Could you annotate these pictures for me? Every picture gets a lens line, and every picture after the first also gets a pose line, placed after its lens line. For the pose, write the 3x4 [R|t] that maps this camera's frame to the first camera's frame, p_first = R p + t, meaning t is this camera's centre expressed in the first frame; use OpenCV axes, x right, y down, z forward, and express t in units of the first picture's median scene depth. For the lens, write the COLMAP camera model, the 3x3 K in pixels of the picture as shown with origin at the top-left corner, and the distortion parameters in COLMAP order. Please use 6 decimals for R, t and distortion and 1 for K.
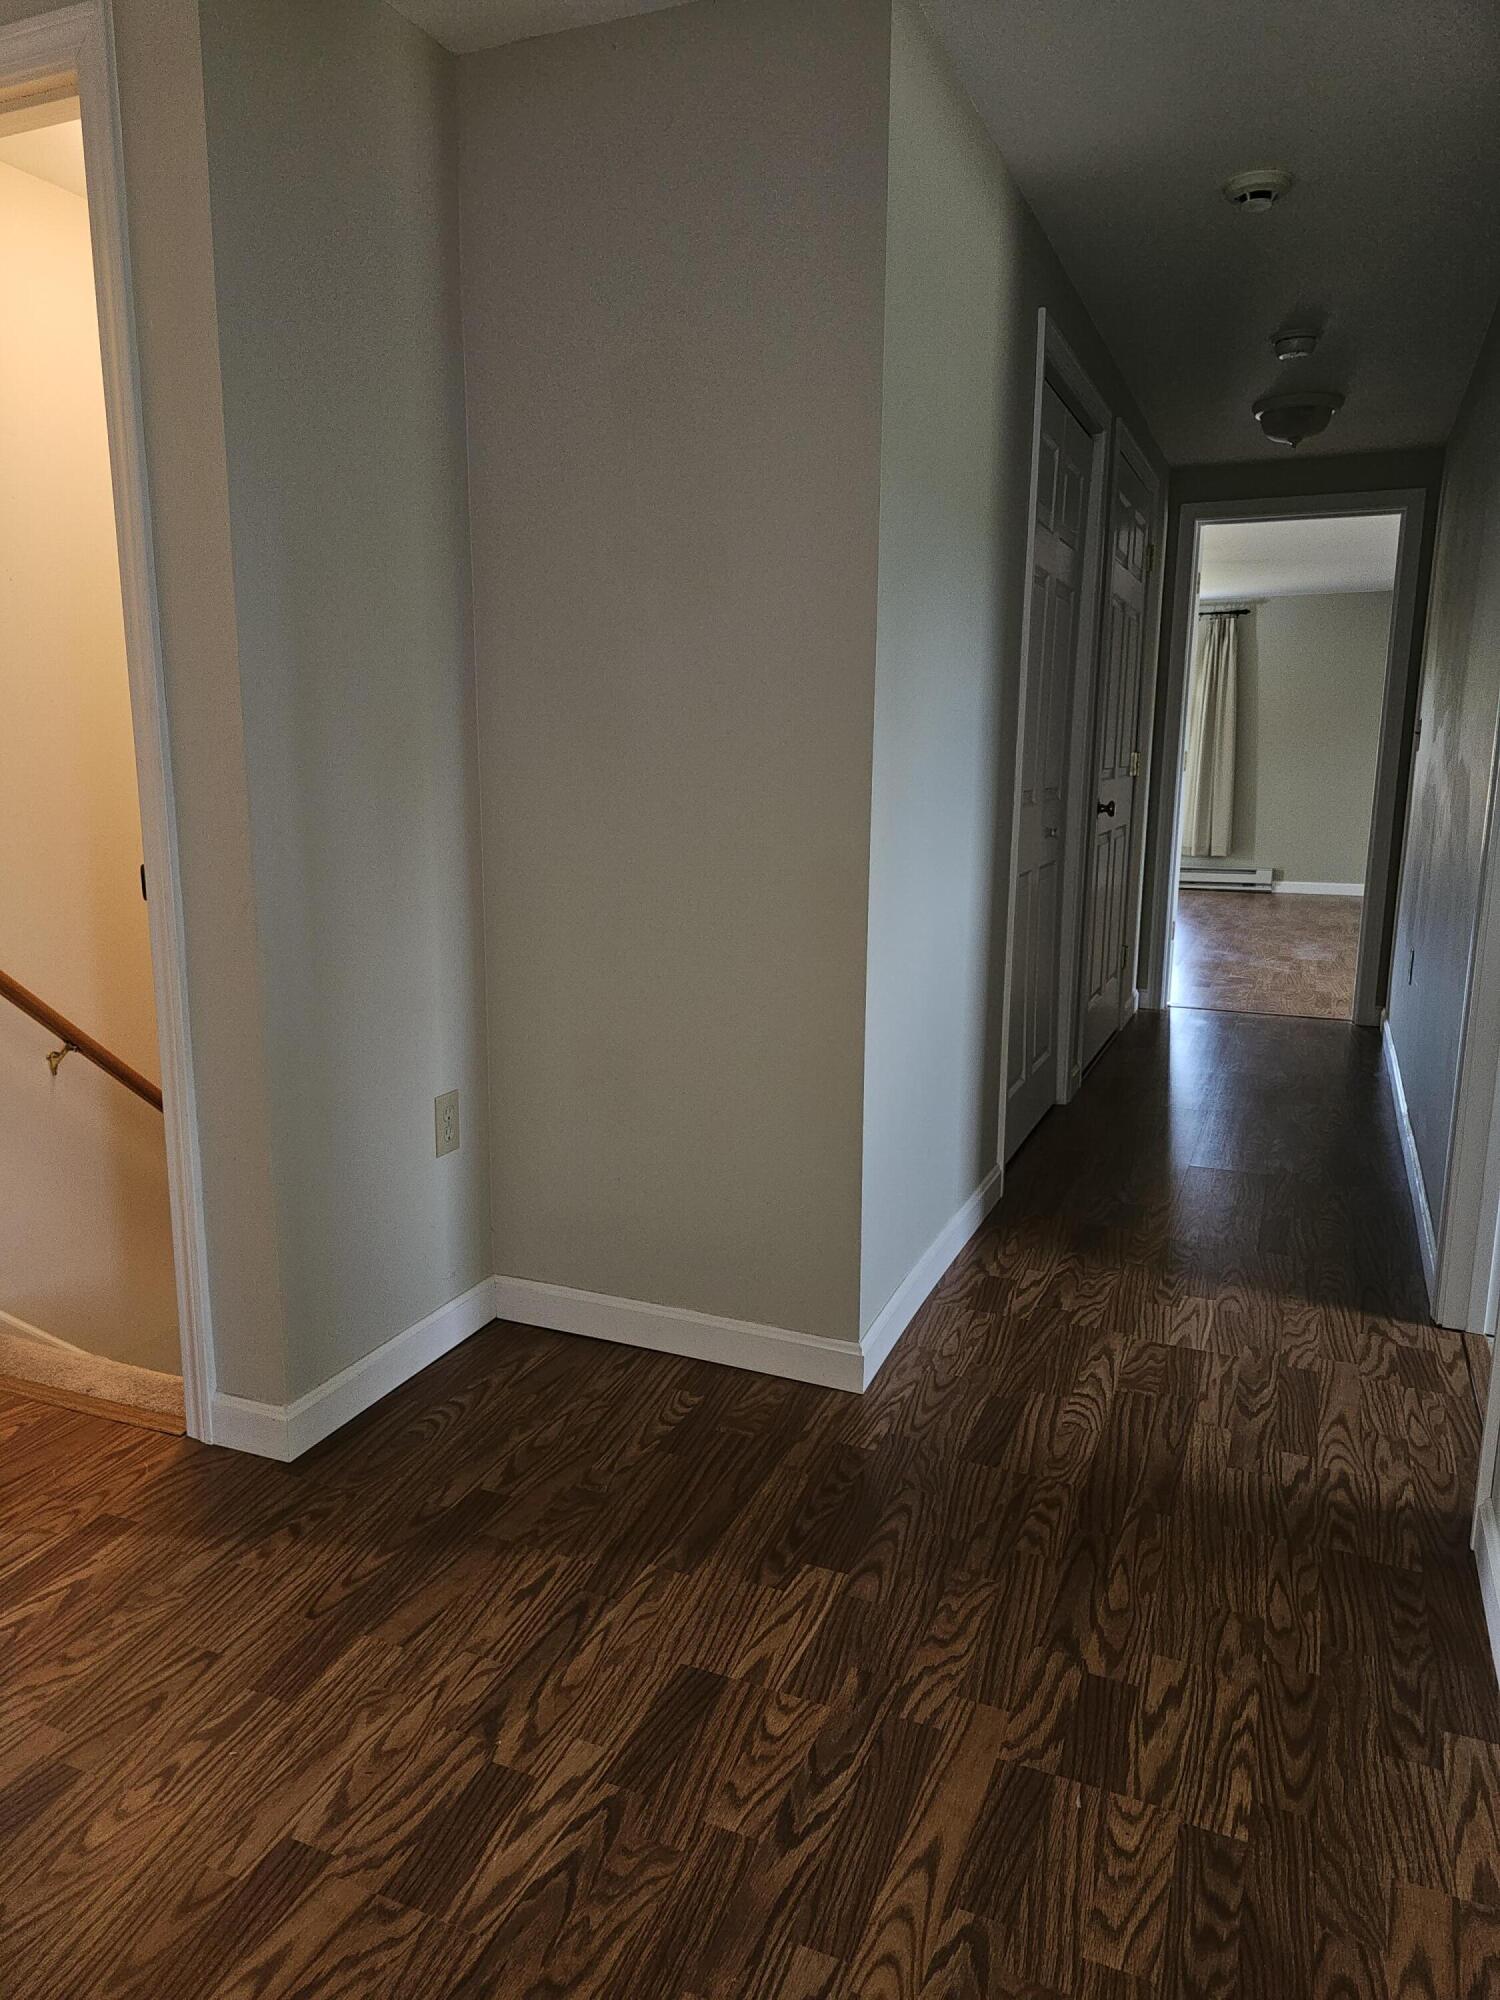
lens RADIAL K [[1344.2, 0, 743.2], [0, 1344.2, 994.7], [0, 0, 1]] dist [0.061116, -0.060131]
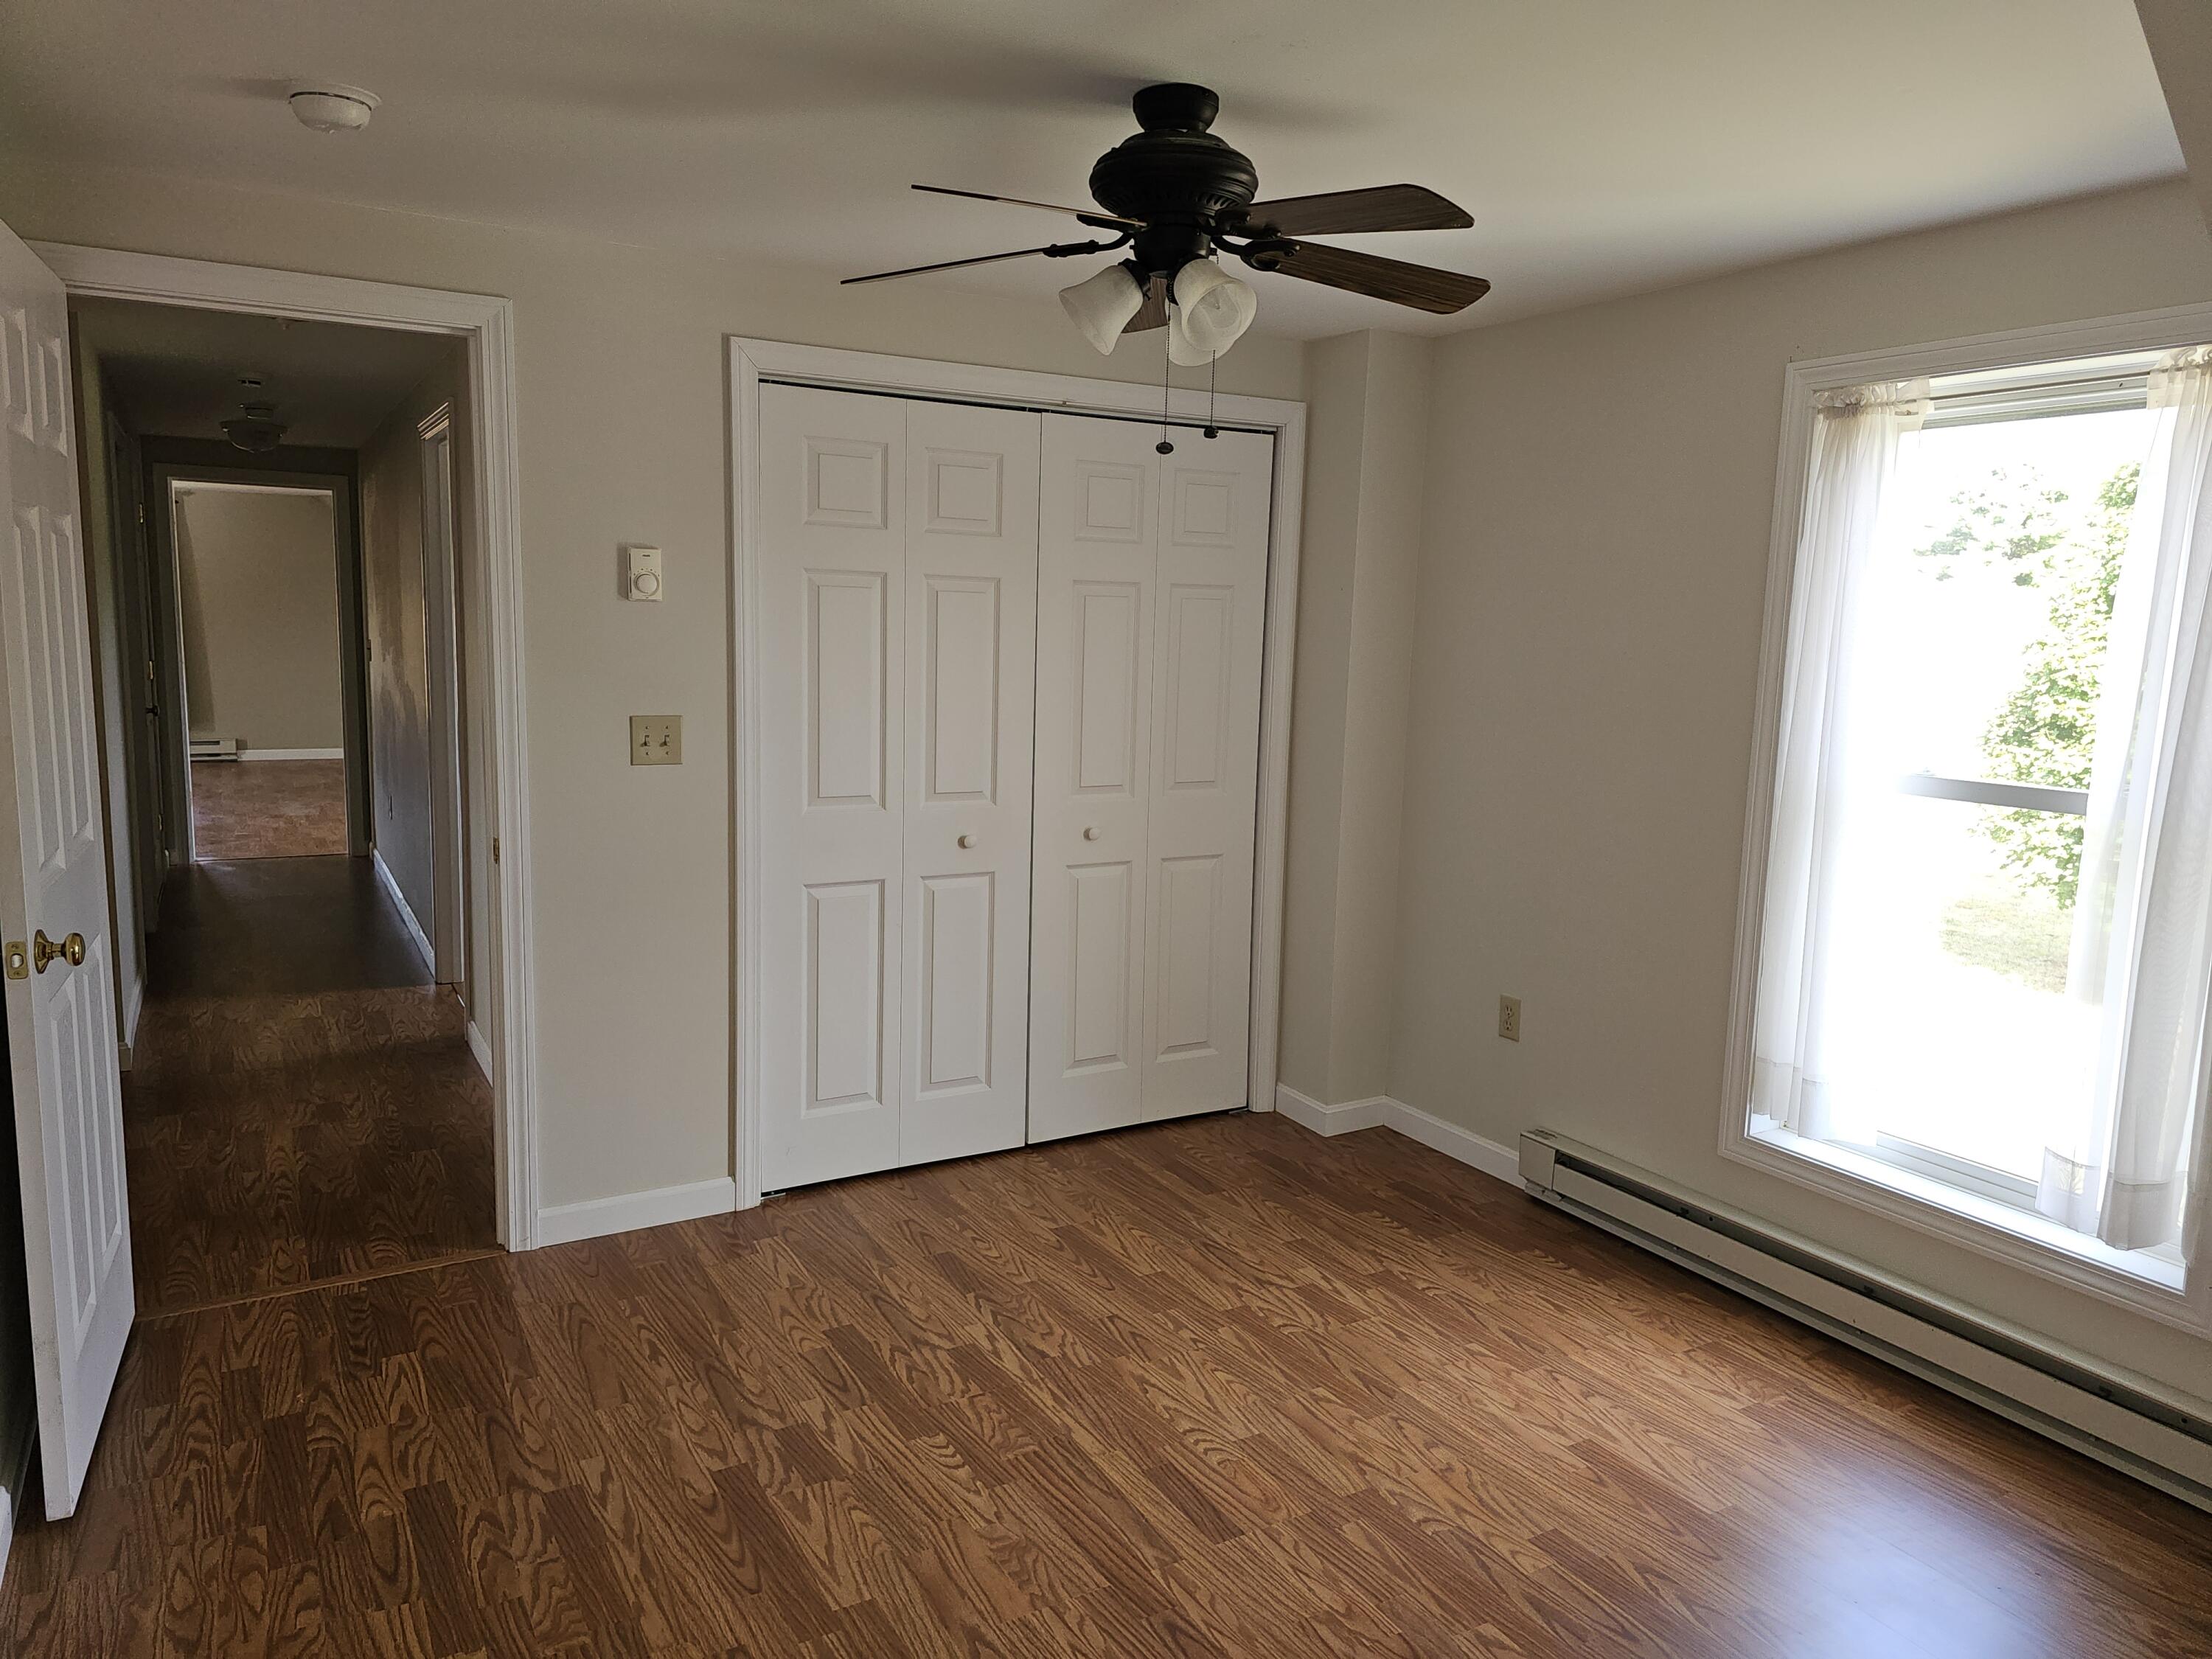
lens RADIAL K [[1486.7, 0, 1111.8], [0, 1486.7, 829.9], [0, 0, 1]] dist [0.061116, -0.060131]
pose [[0.597056, -0.099950, 0.795948, -0.301882], [0.114569, 0.992661, 0.038711, 0.024992], [-0.793976, 0.068079, 0.604125, -0.539260]]
